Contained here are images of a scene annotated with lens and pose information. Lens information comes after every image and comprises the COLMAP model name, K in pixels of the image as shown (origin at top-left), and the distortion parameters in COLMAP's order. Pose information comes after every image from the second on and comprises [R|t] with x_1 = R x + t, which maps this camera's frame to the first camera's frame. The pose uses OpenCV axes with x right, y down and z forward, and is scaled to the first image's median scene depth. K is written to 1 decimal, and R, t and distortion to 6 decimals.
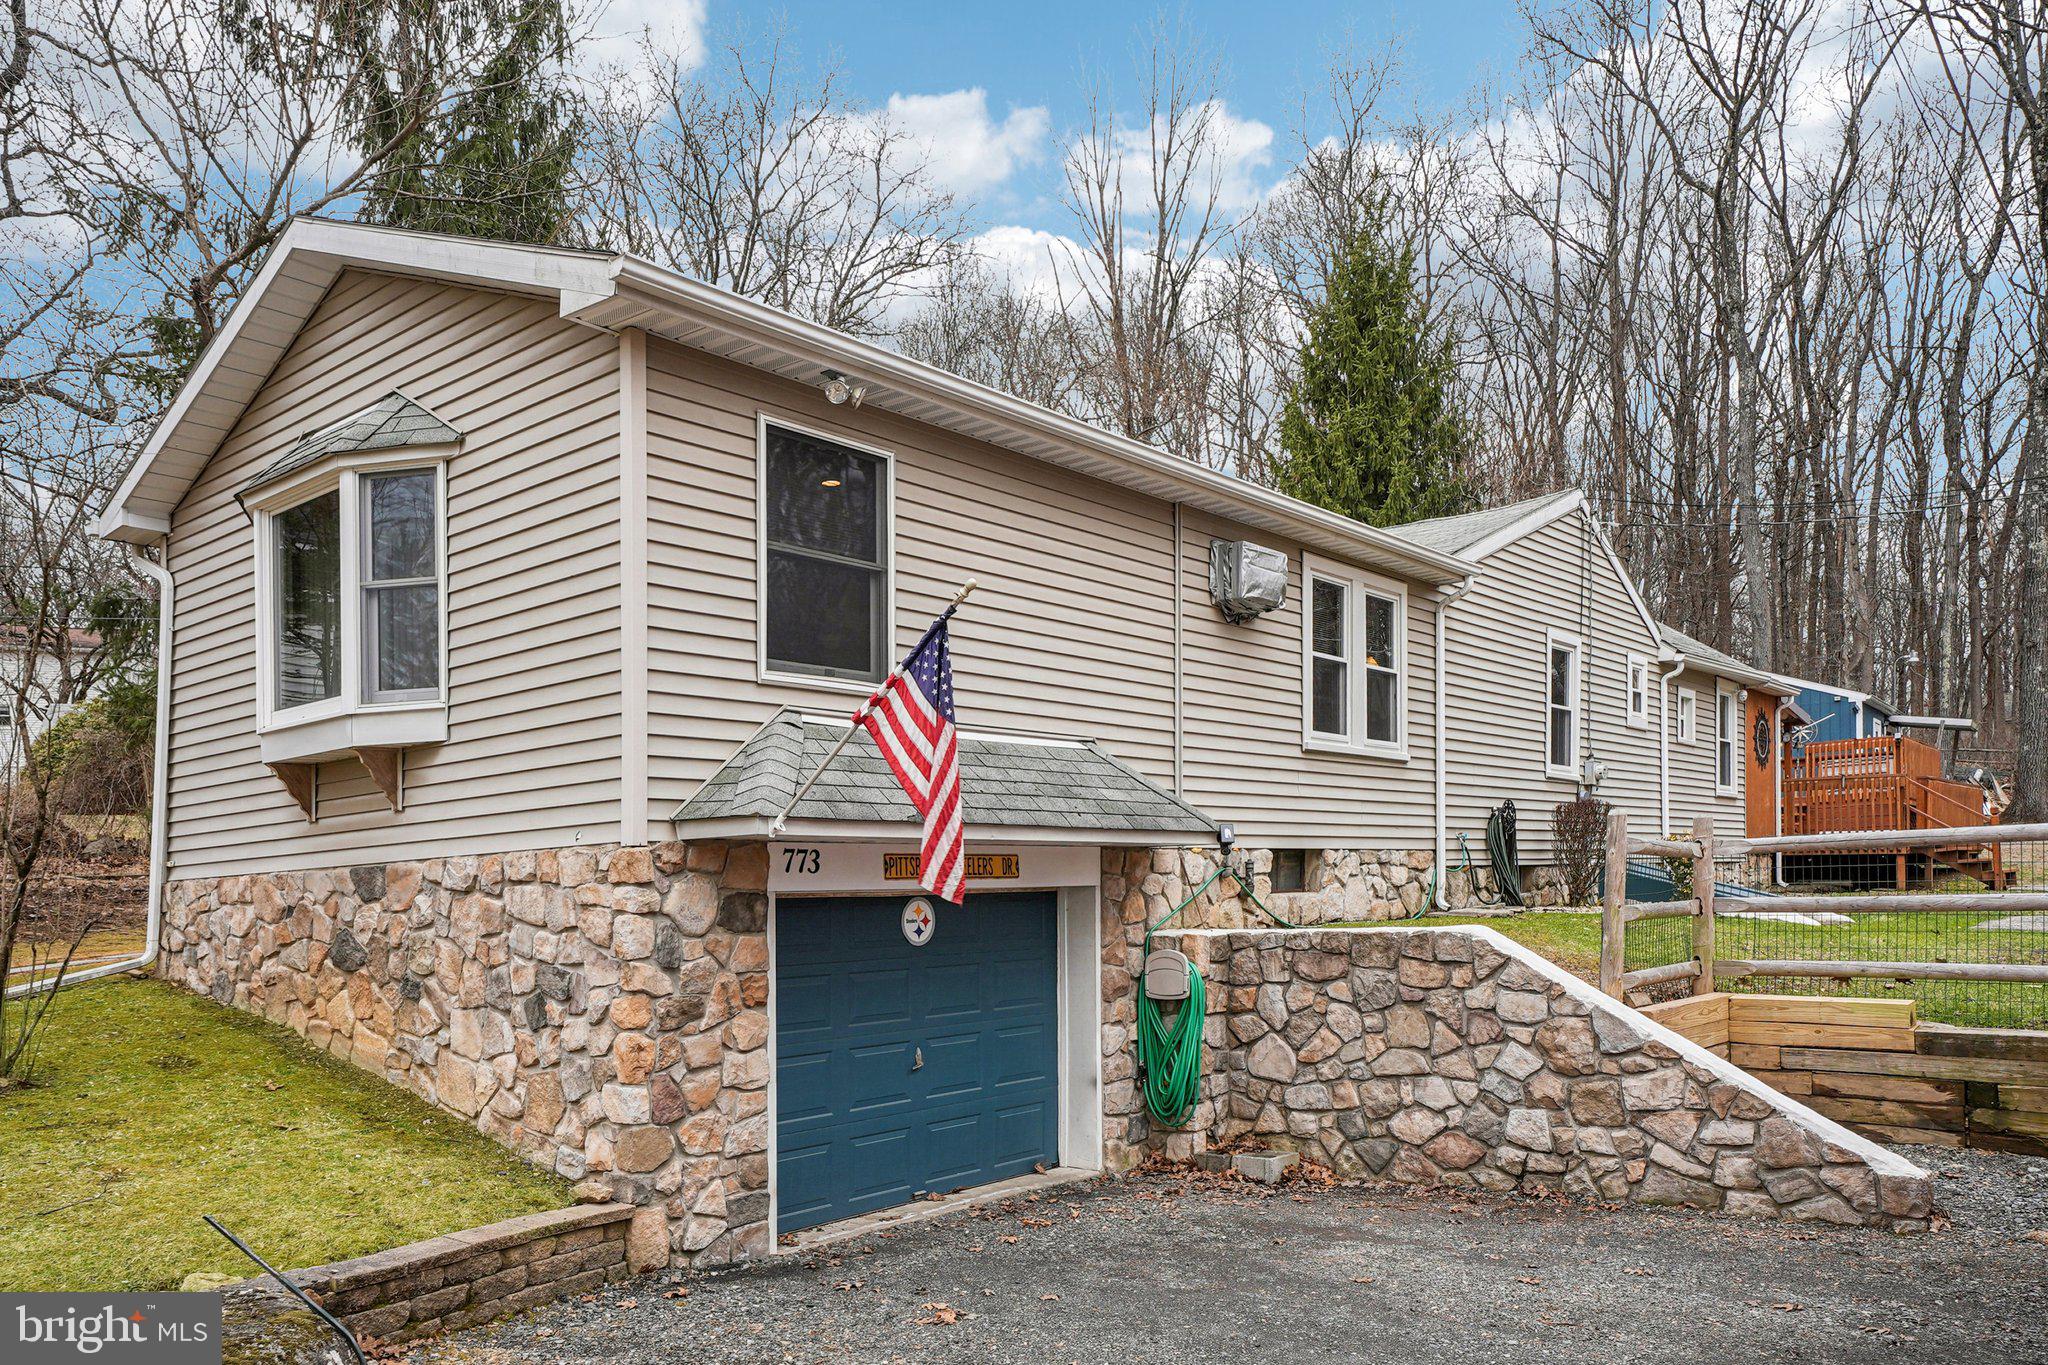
lens RADIAL K [[1462.3, 0, 1024.0], [0, 1462.3, 682.5], [0, 0, 1]] dist [0.000475, 0.000011]
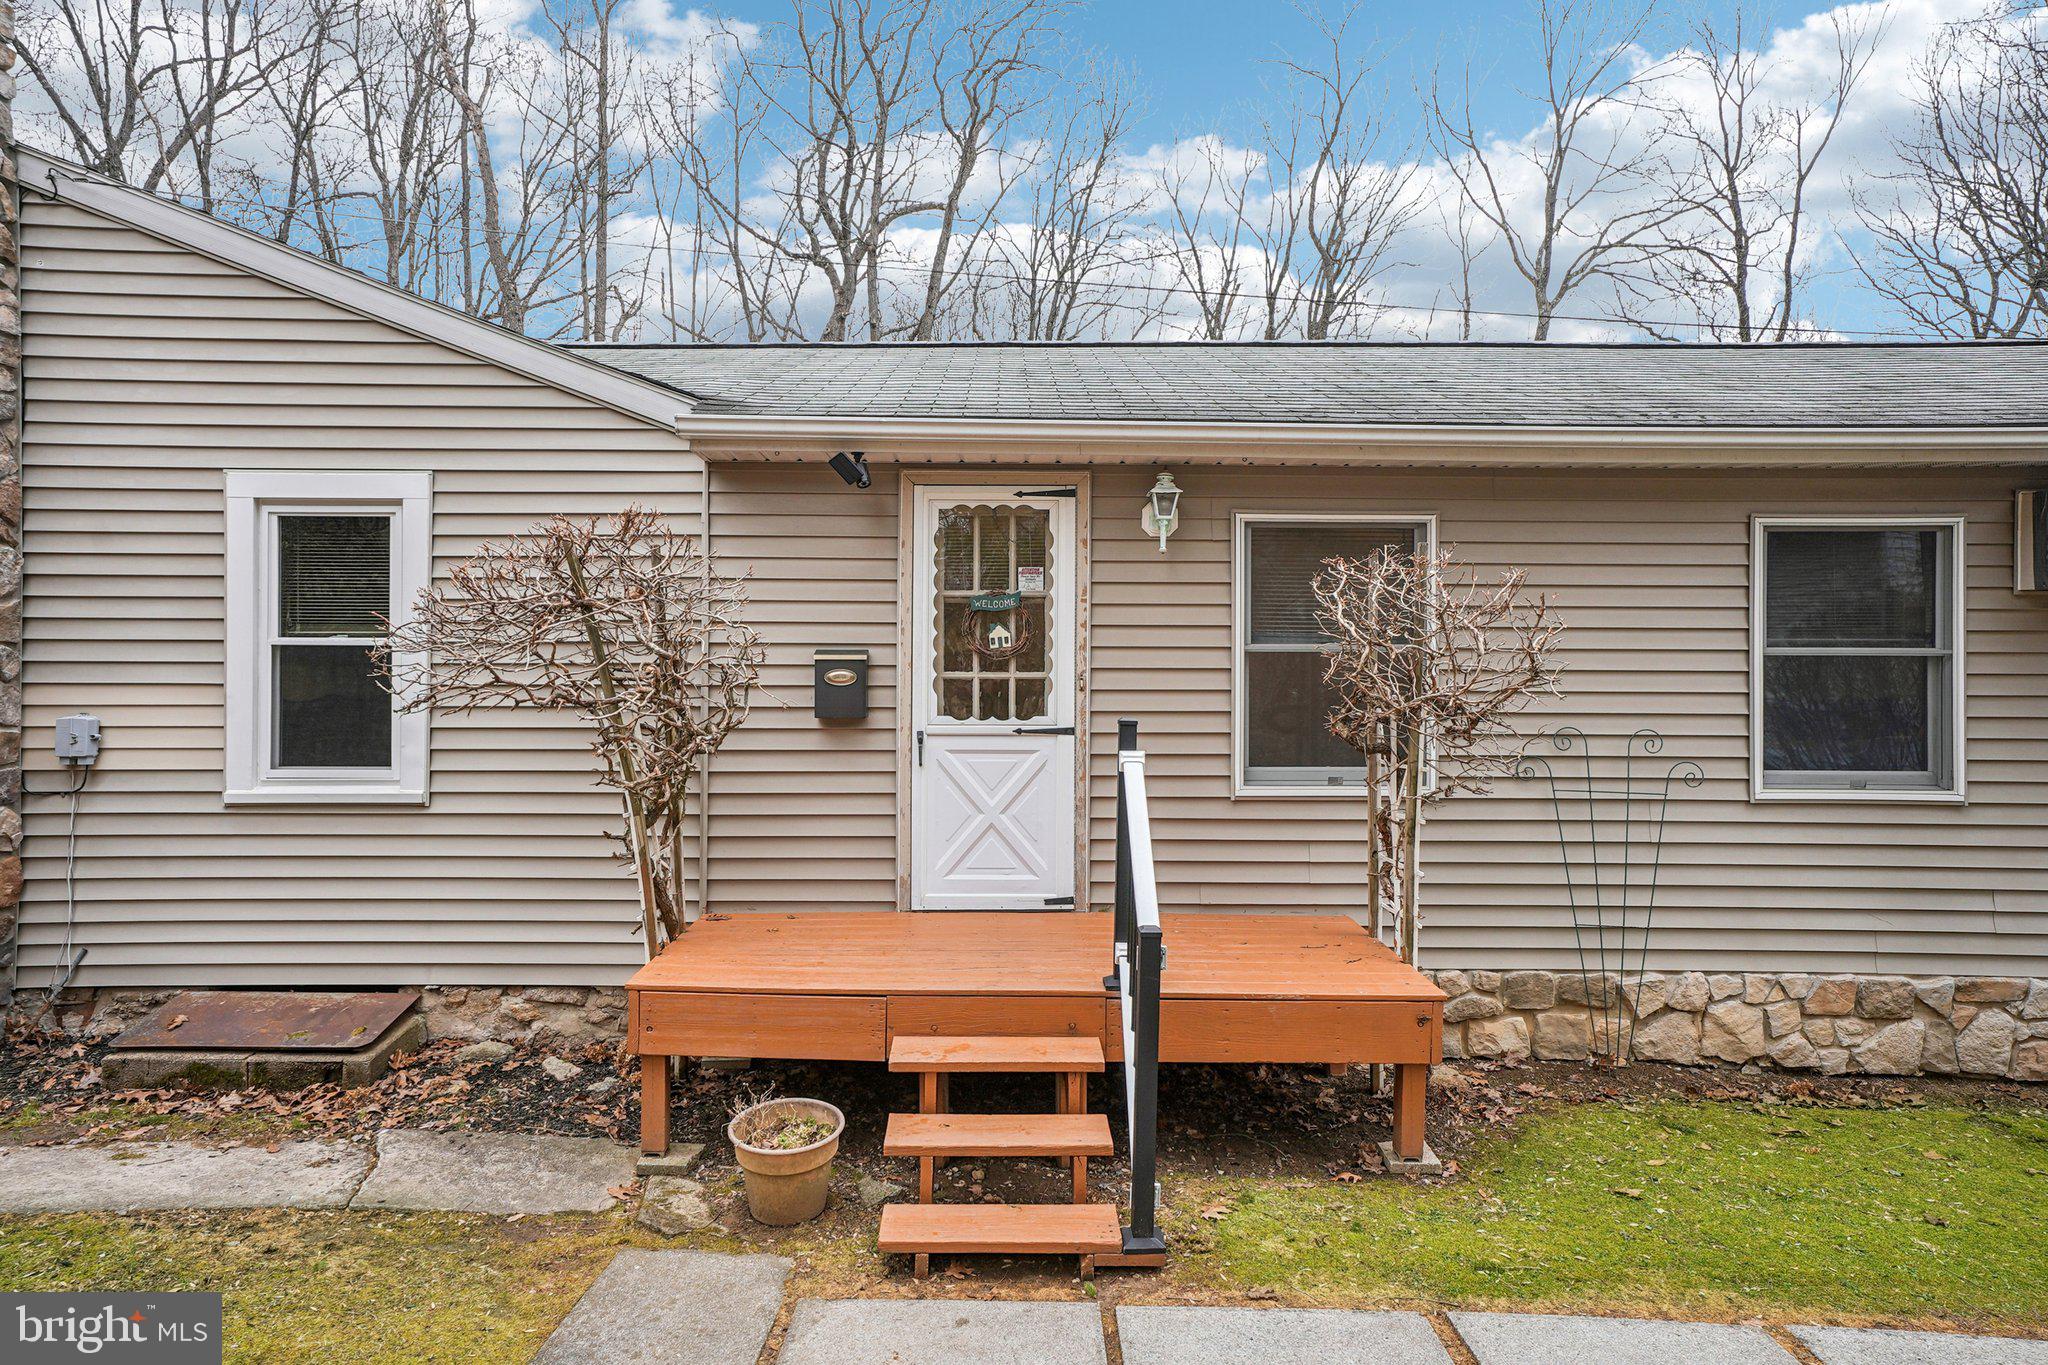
lens RADIAL K [[1286.3, 0, 1024.0], [0, 1286.3, 682.5], [0, 0, 1]] dist [0.000565, -0.000022]
pose [[0.667945, -0.174934, -0.723359, 0.282265], [0.085992, 0.983612, -0.158468, 0.038716], [0.739226, 0.043645, 0.672042, 0.315903]]
